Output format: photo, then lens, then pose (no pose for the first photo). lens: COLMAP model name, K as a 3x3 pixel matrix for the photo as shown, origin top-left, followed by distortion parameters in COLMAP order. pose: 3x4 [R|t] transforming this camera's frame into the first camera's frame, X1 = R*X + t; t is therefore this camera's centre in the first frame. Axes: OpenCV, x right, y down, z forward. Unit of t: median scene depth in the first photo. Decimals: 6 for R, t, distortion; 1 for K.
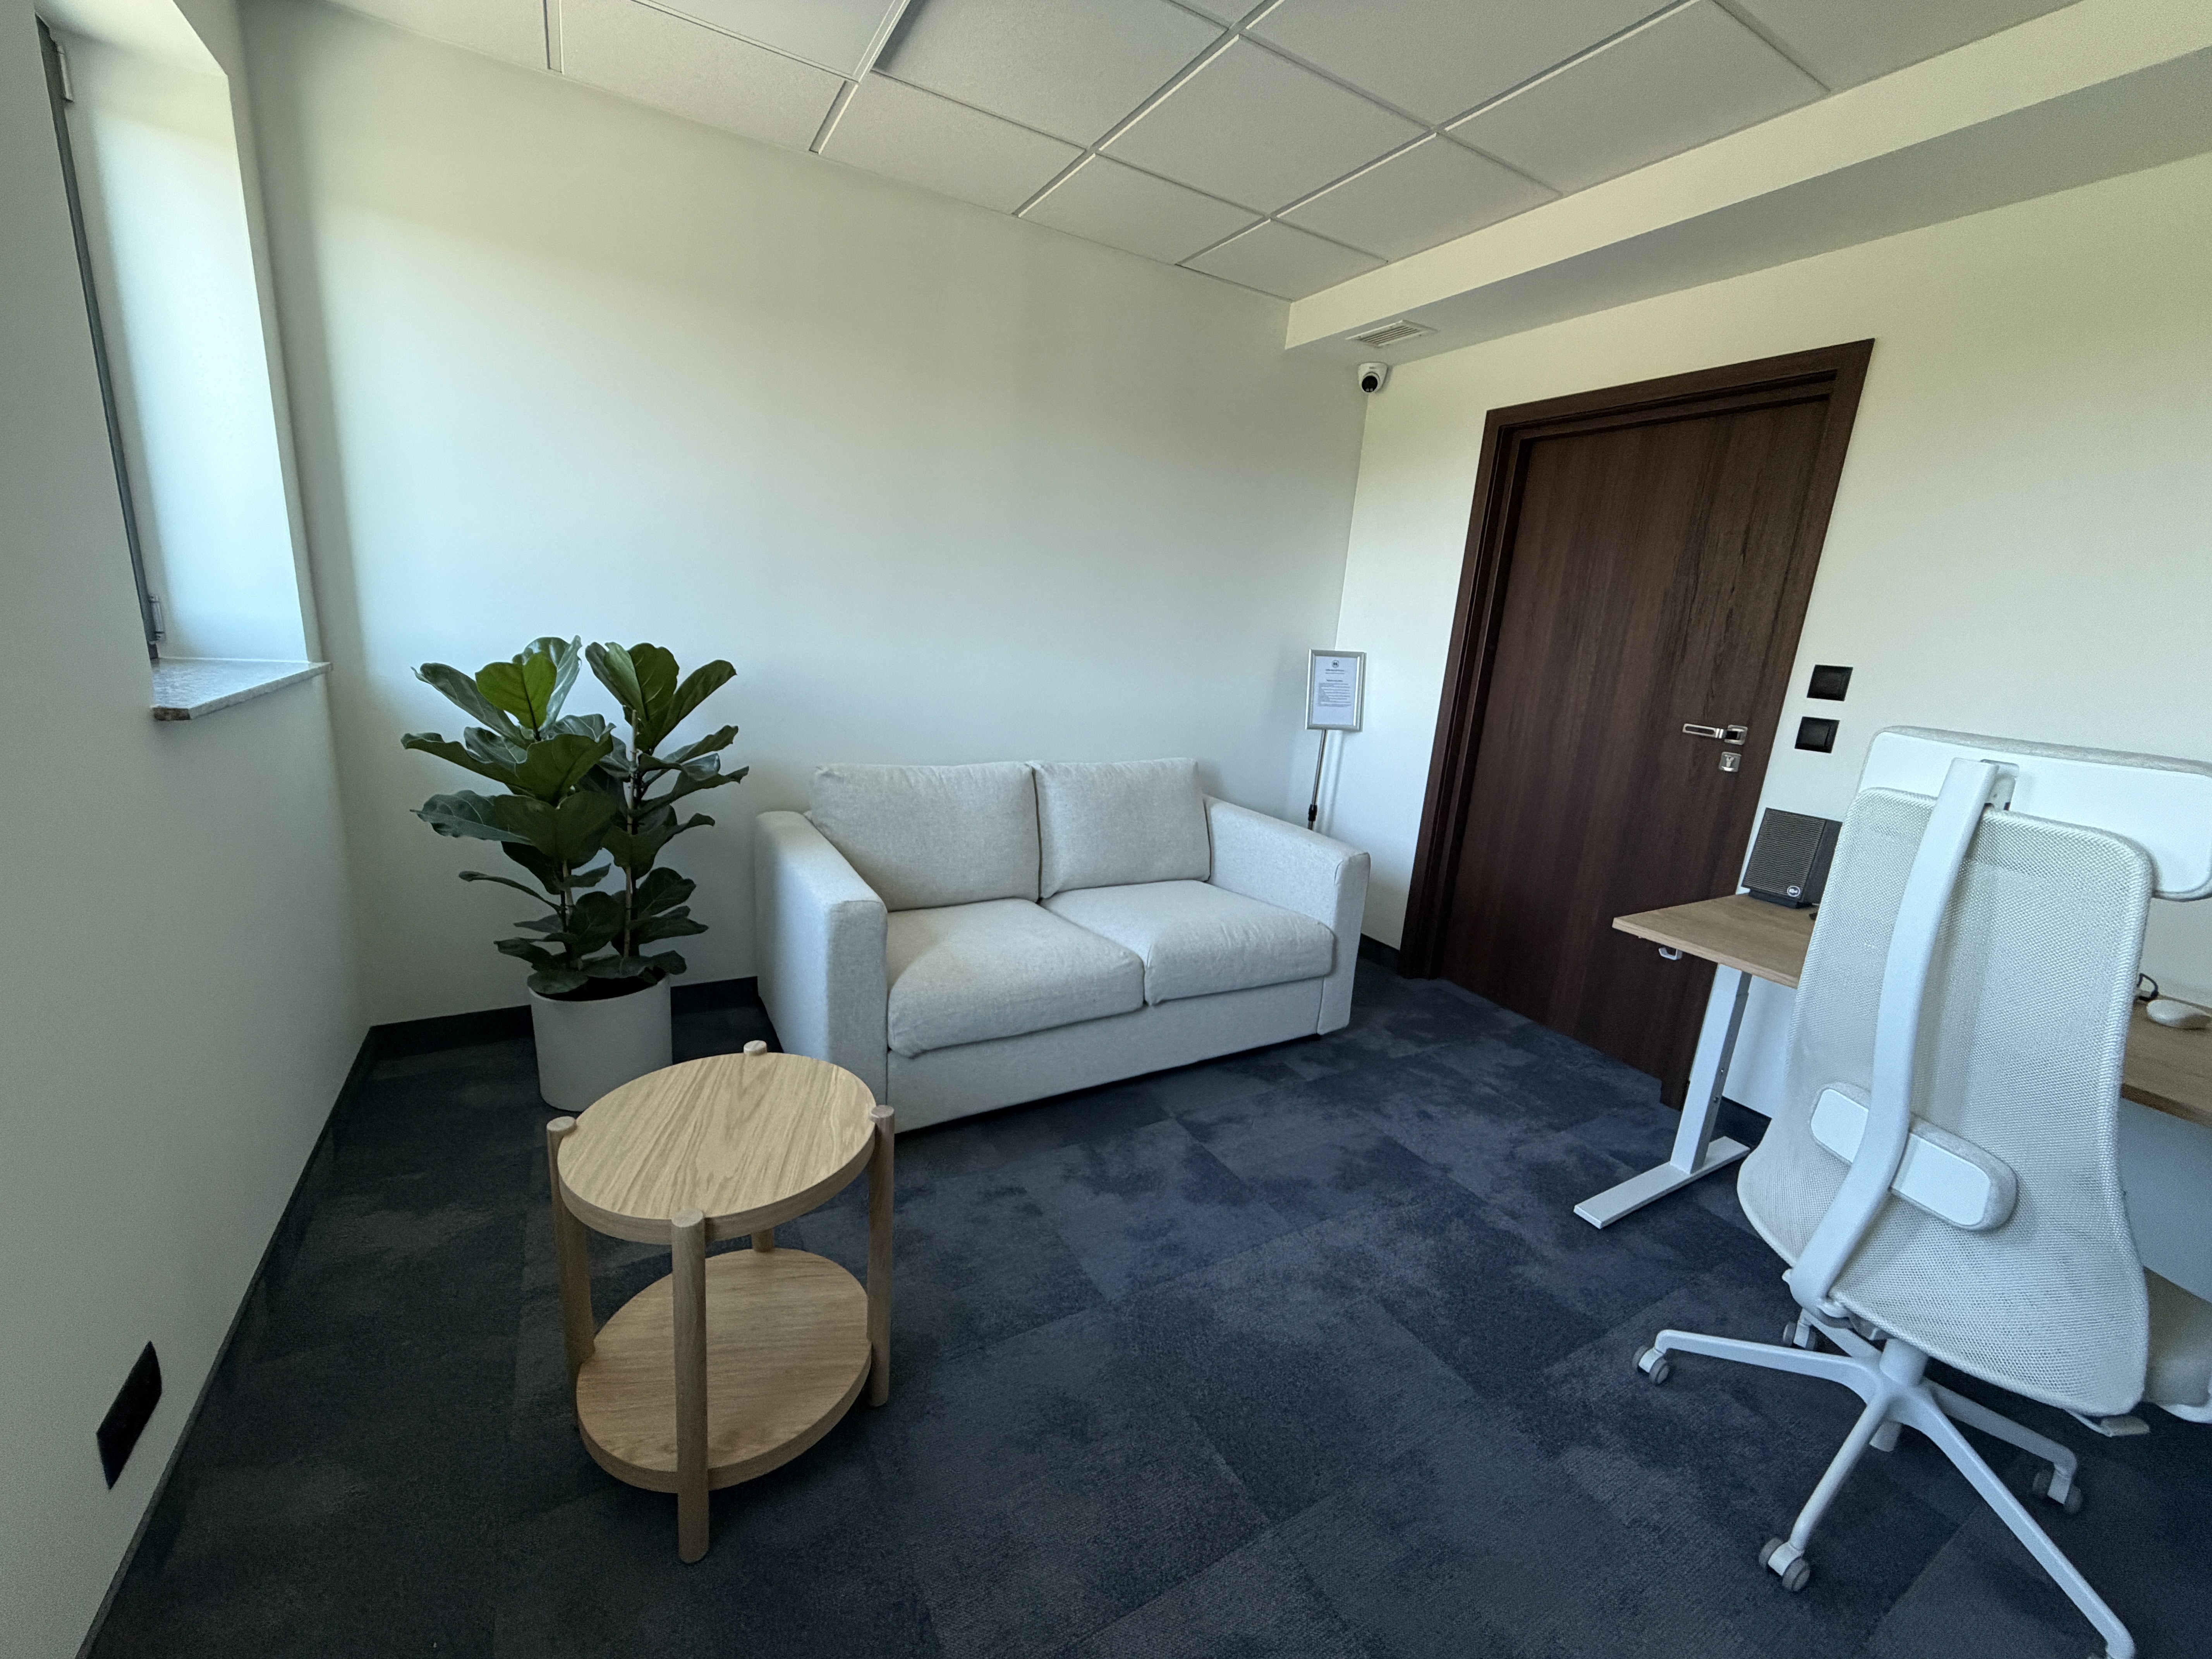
lens RADIAL K [[884.5, 0, 1101.6], [0, 884.5, 828.2], [0, 0, 1]] dist [0.001418, 0.000011]
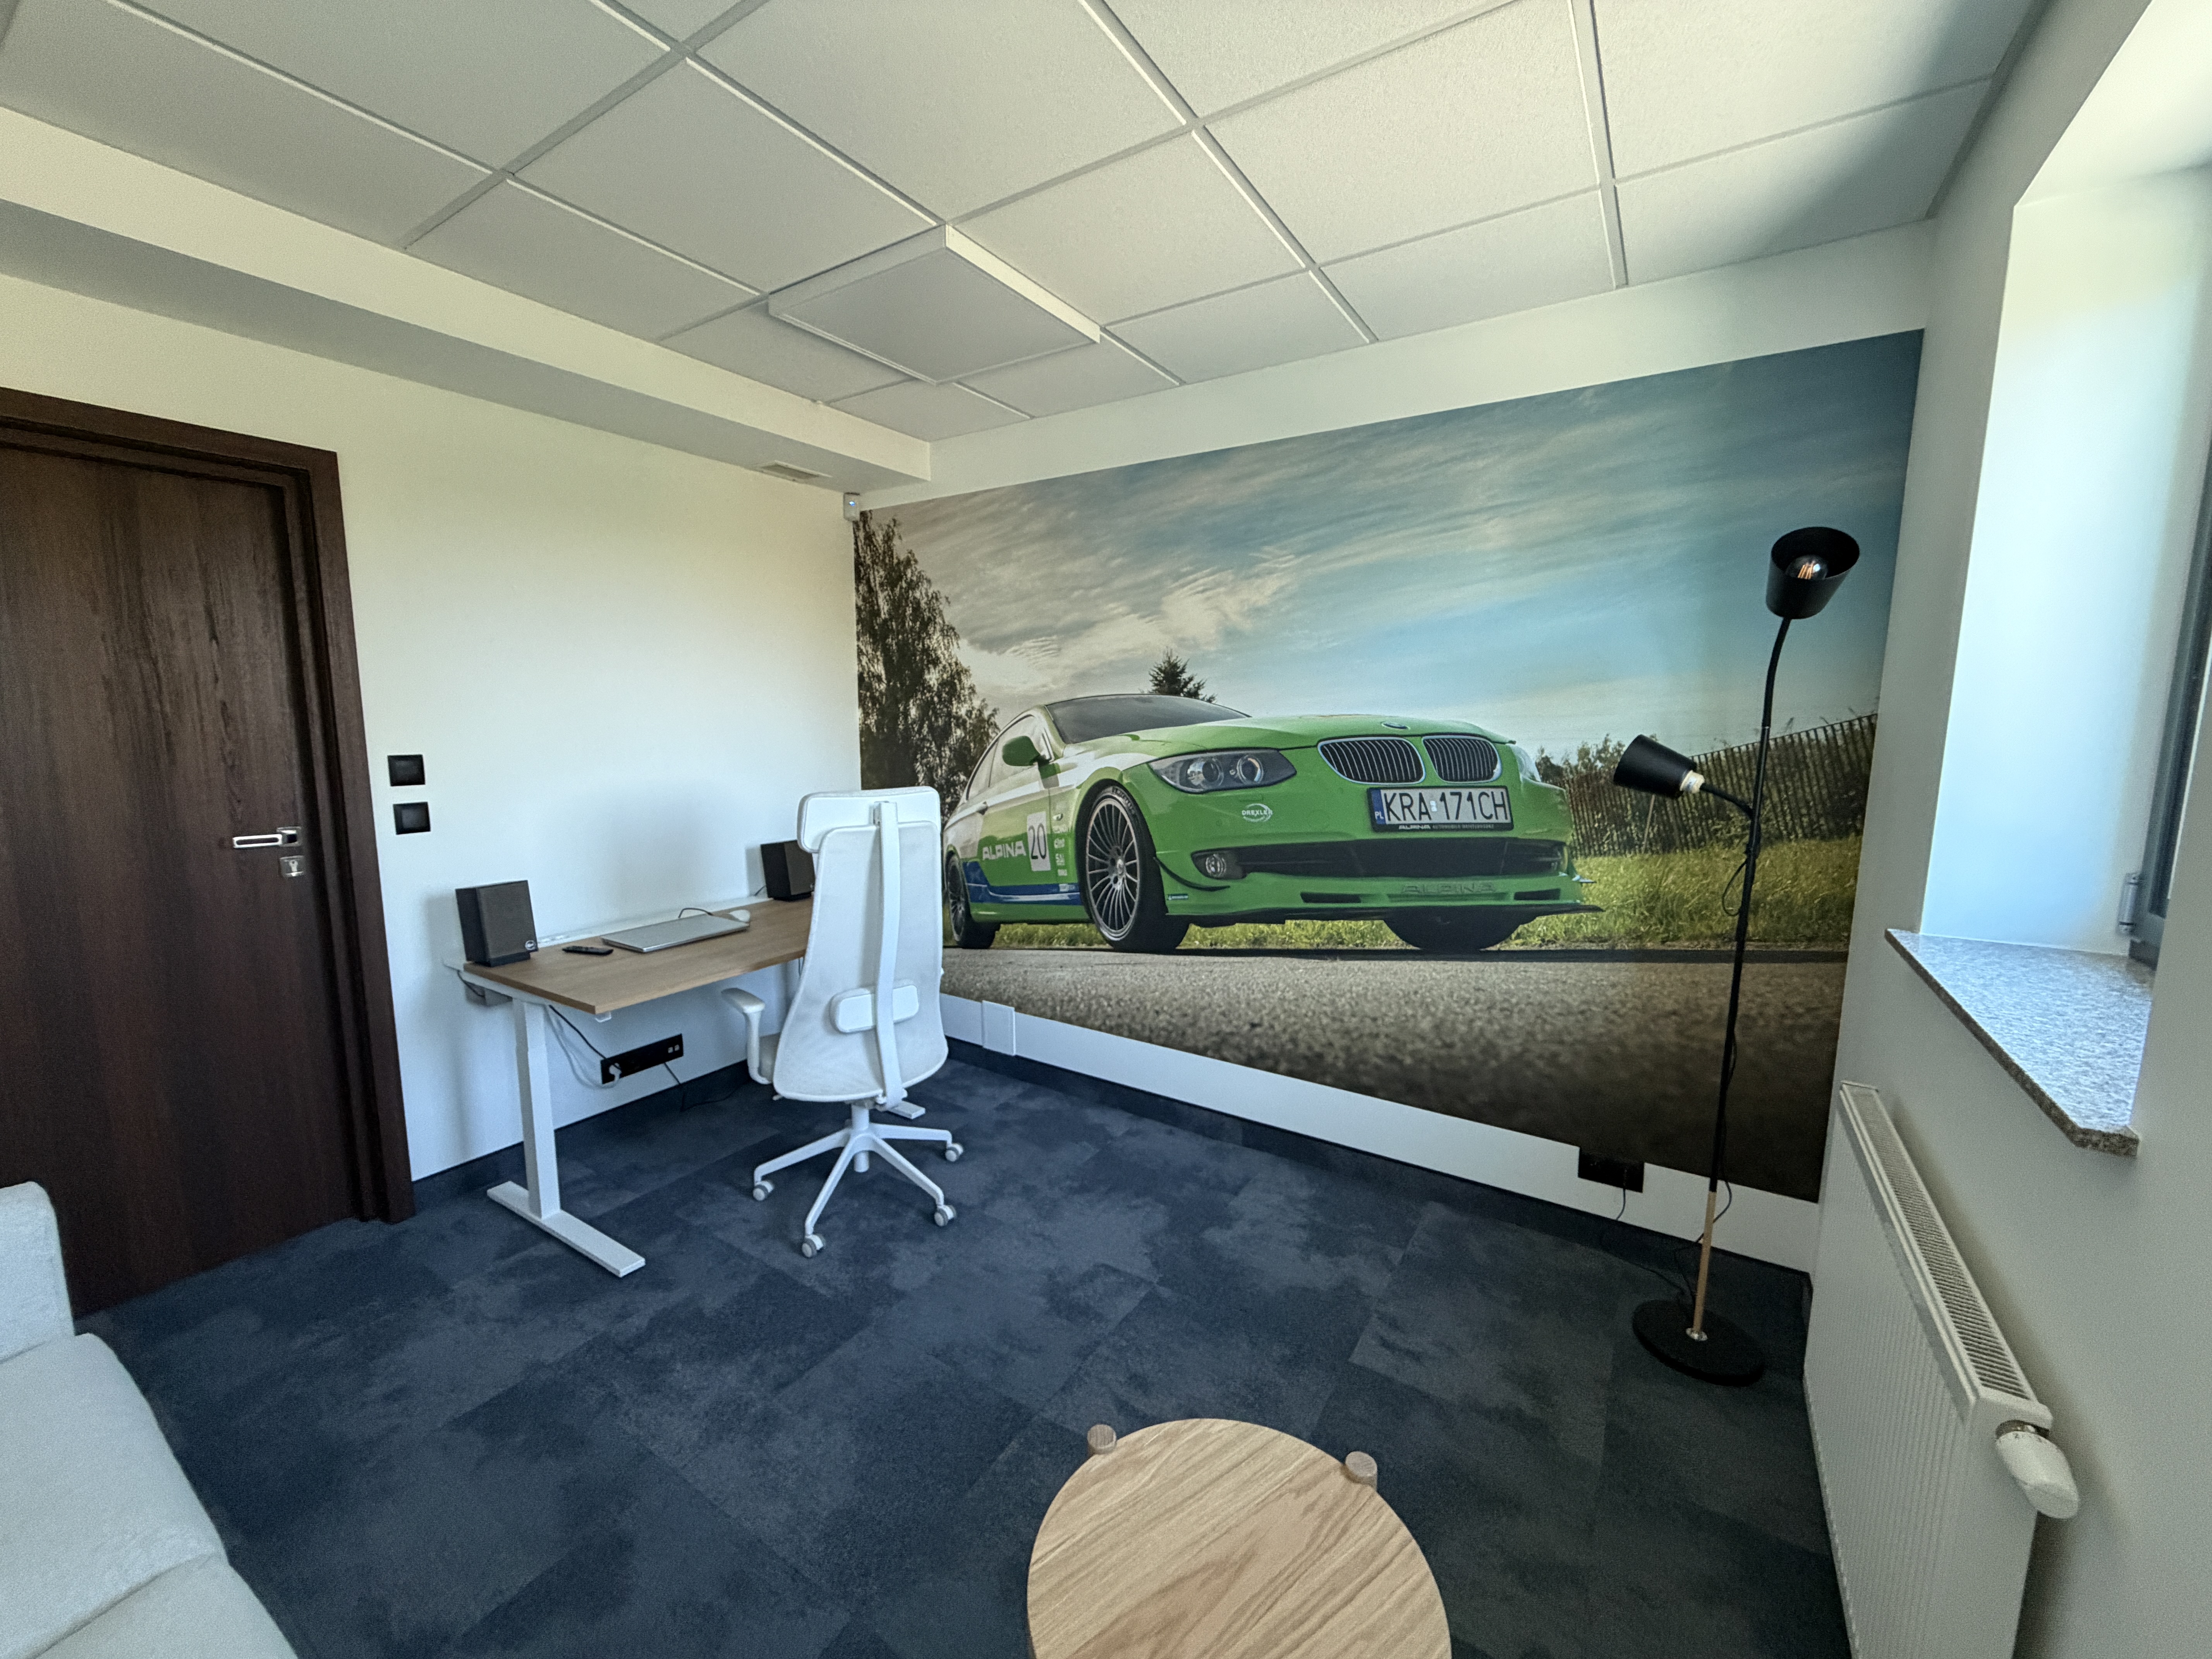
lens RADIAL K [[884.5, 0, 1100.3], [0, 884.5, 831.4], [0, 0, 1]] dist [0.001418, 0.000011]
pose [[-0.456117, -0.193560, 0.868615, -0.576151], [0.169902, 0.939166, 0.298498, -0.304709], [-0.873550, 0.283730, -0.395484, 0.791370]]
